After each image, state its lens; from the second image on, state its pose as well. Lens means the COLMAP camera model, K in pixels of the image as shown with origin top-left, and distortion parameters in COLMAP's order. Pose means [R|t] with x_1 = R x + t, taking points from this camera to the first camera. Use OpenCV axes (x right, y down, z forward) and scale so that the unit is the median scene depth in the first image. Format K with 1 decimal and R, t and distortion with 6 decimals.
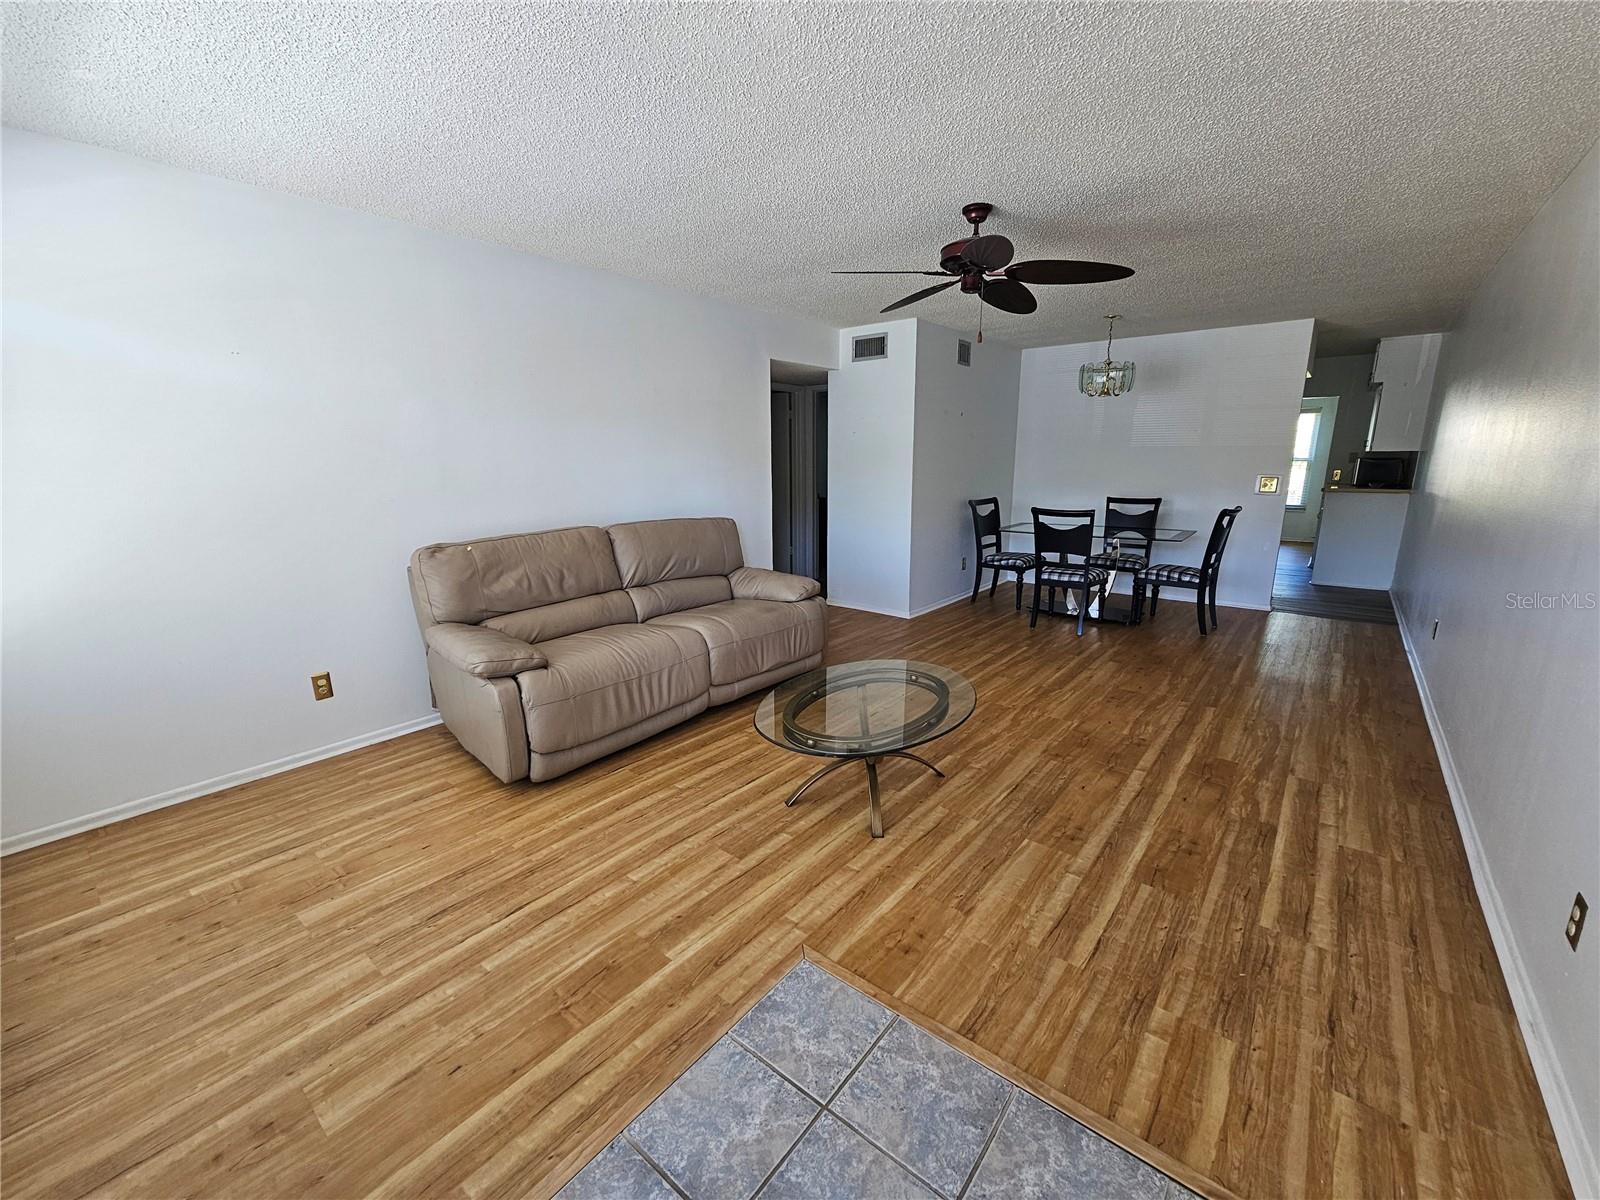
lens RADIAL K [[660.4, 0, 800.0], [0, 660.4, 600.0], [0, 0, 1]] dist [-0.000779, -0.000066]
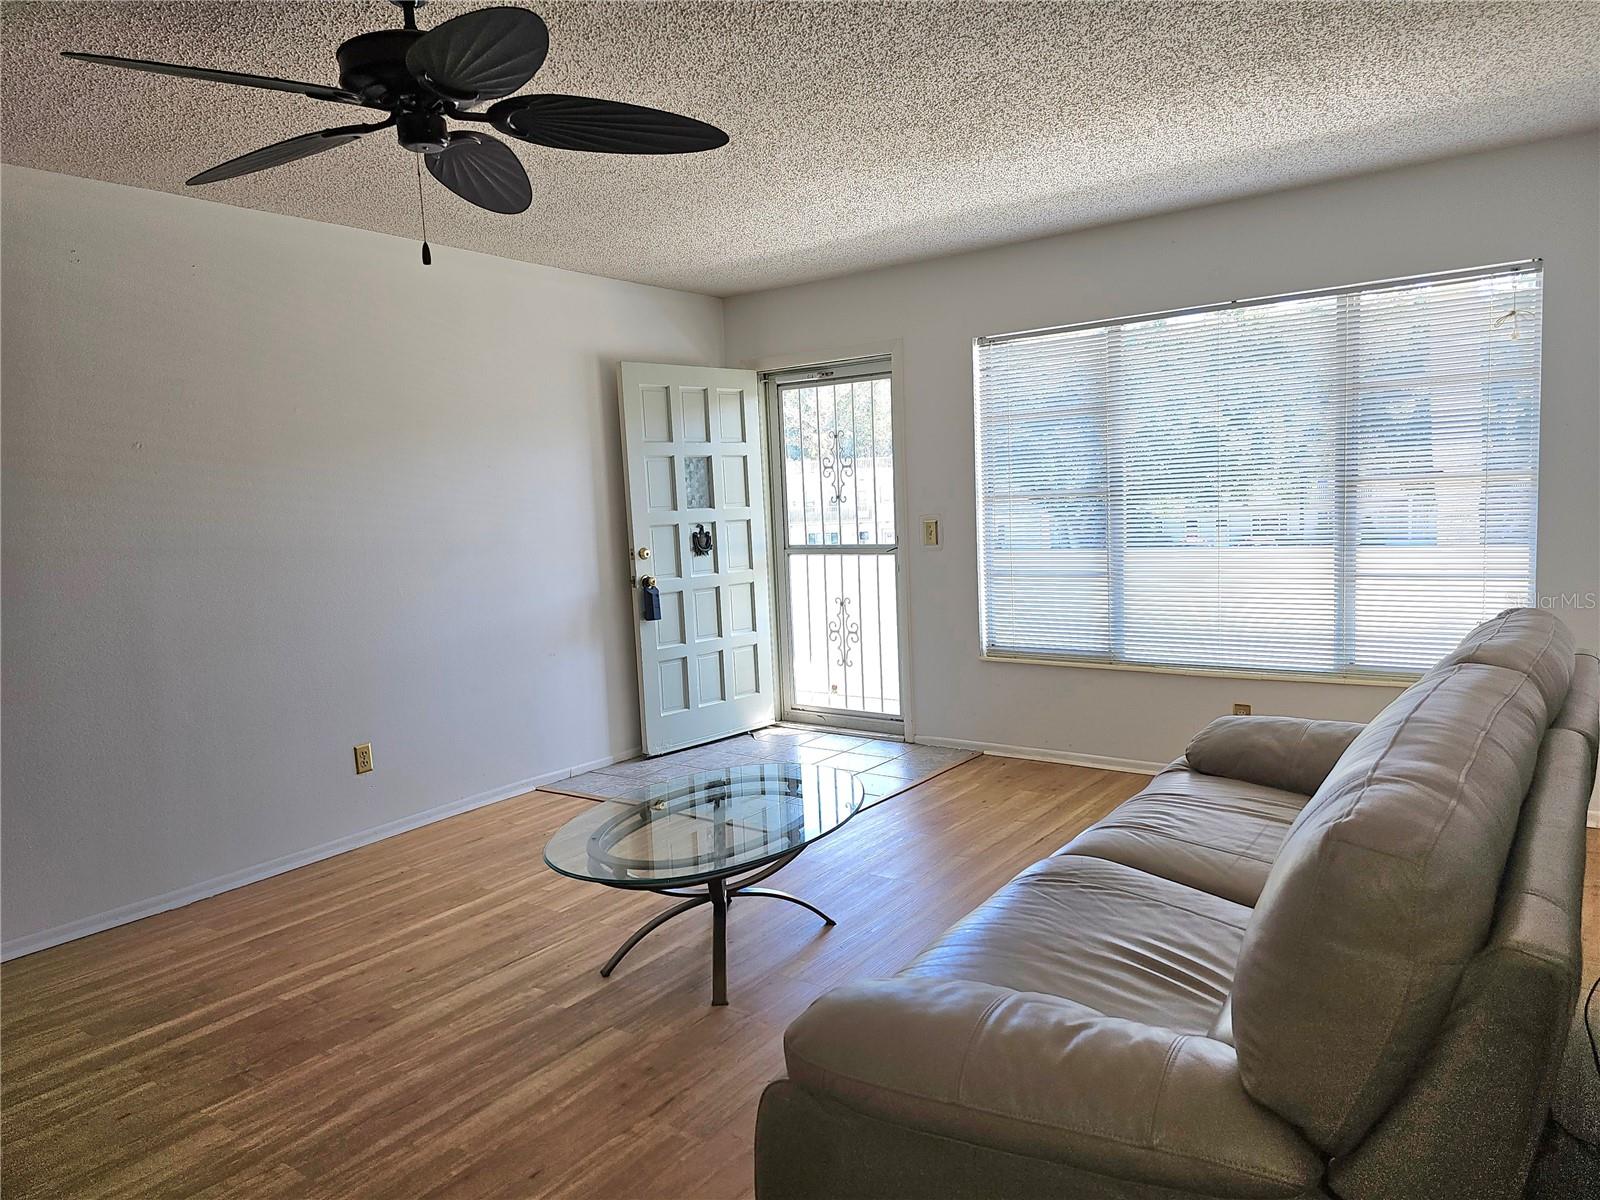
lens RADIAL K [[1061.8, 0, 799.2], [0, 1061.8, 606.4], [0, 0, 1]] dist [0.091487, -0.083272]
pose [[-0.997774, 0.052335, -0.041327, 0.049449], [0.036459, 0.947039, 0.319043, -0.424622], [0.055835, 0.316826, -0.946839, 1.979657]]
